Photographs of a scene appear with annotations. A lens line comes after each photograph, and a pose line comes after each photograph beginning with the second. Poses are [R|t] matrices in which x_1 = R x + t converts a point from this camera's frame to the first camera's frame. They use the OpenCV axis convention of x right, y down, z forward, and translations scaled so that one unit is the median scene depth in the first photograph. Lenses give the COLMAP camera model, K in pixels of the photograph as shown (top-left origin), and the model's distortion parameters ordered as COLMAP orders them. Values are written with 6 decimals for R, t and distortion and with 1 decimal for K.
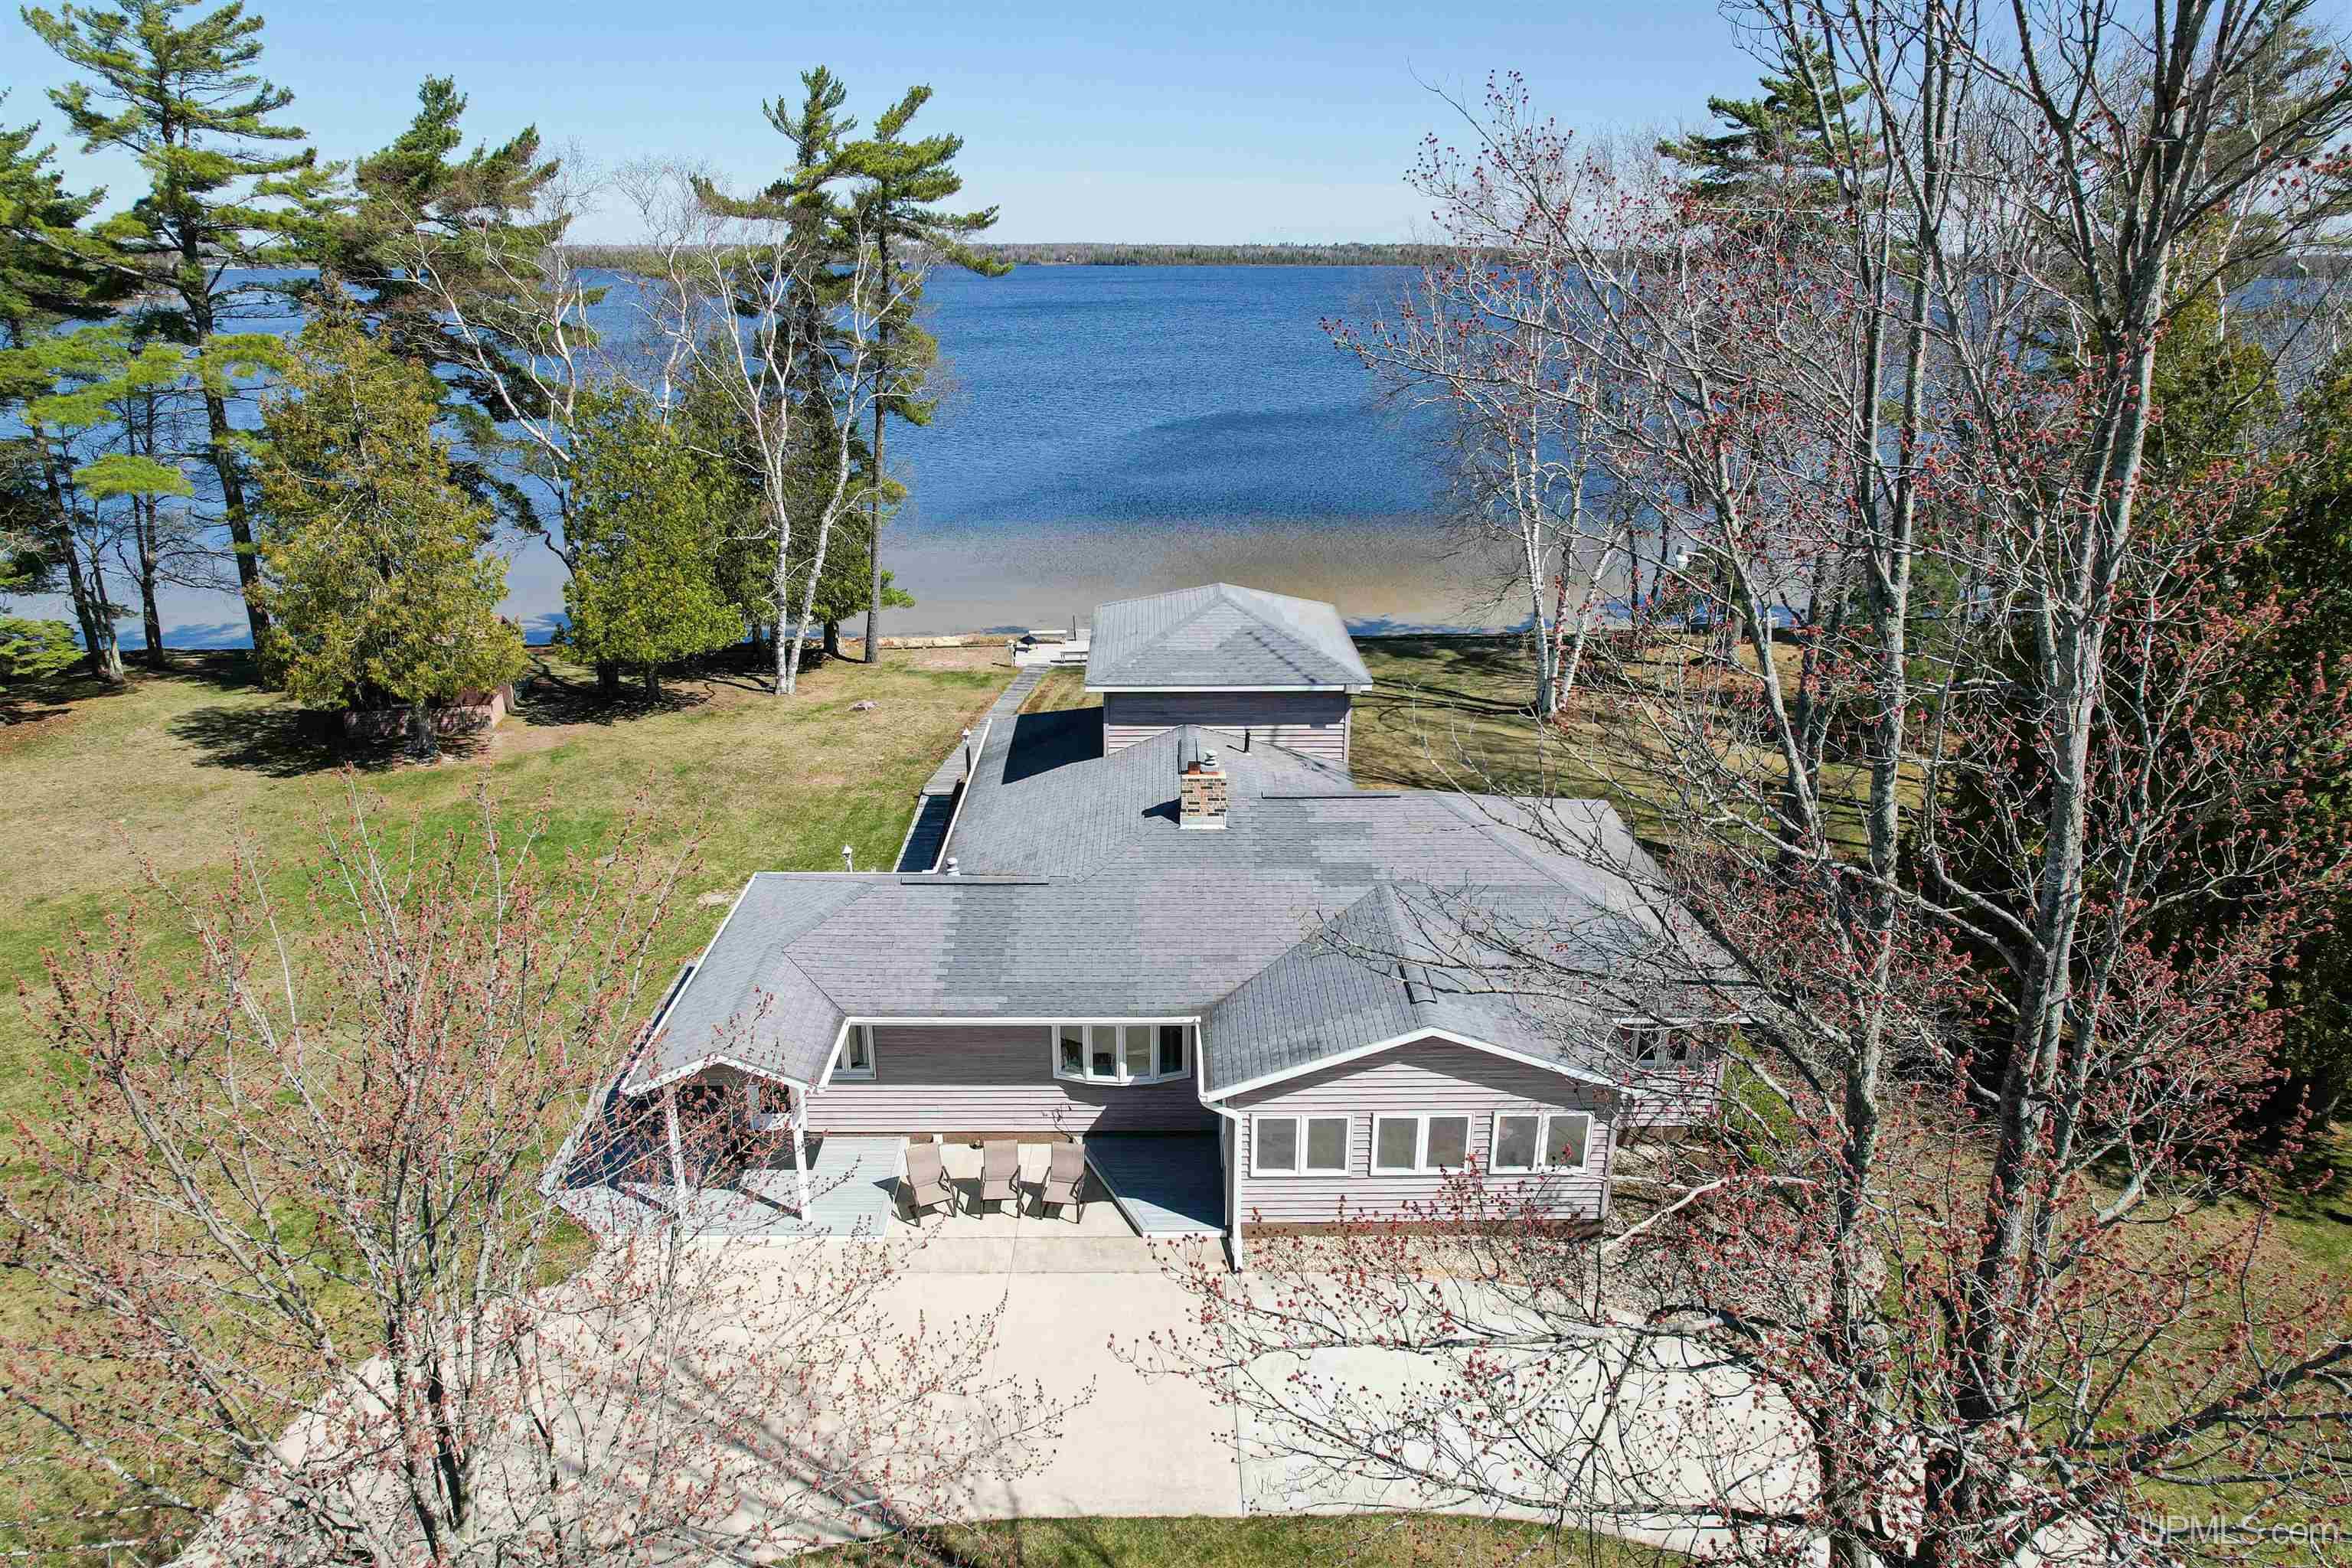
lens RADIAL K [[1490.1, 0, 1178.5], [0, 1490.1, 779.7], [0, 0, 1]] dist [-0.066675, 0.054143]
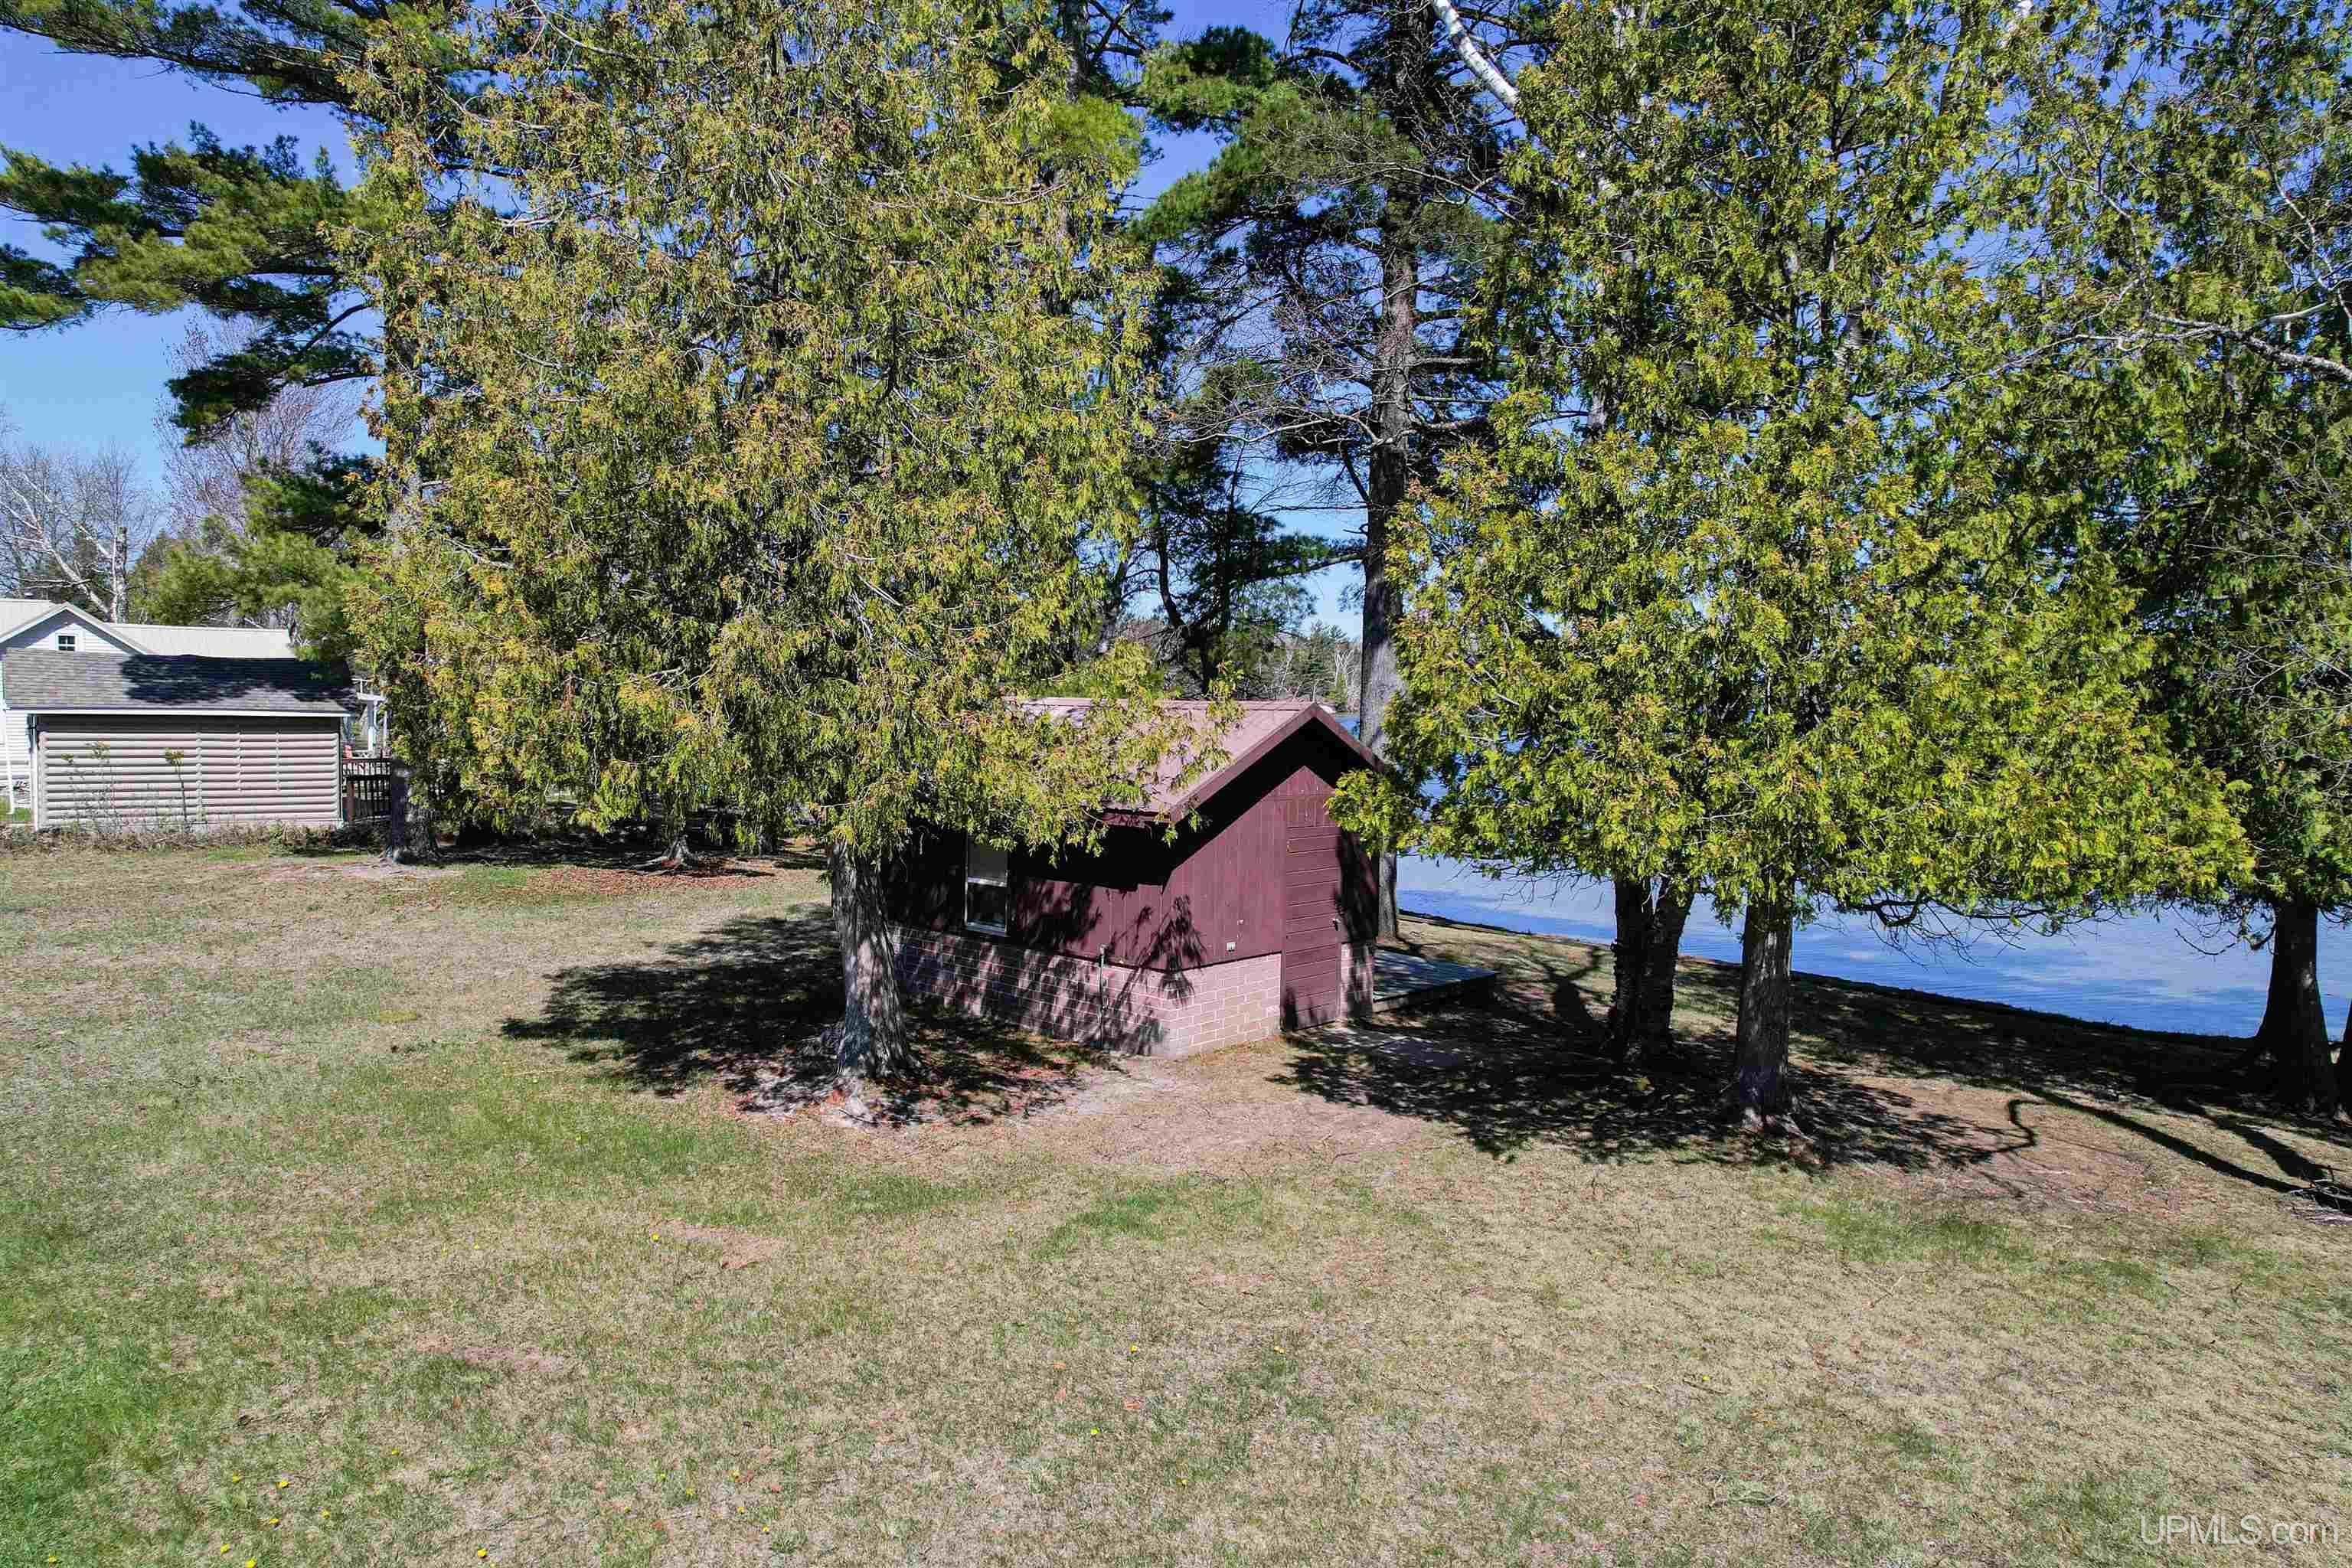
lens RADIAL K [[1490.1, 0, 1173.6], [0, 1490.1, 779.7], [0, 0, 1]] dist [-0.066675, 0.054143]
pose [[0.563459, 0.038868, -0.825229, -0.218589], [-0.275636, 0.950501, -0.143434, -0.046100], [0.778806, 0.308282, 0.546282, 0.818699]]
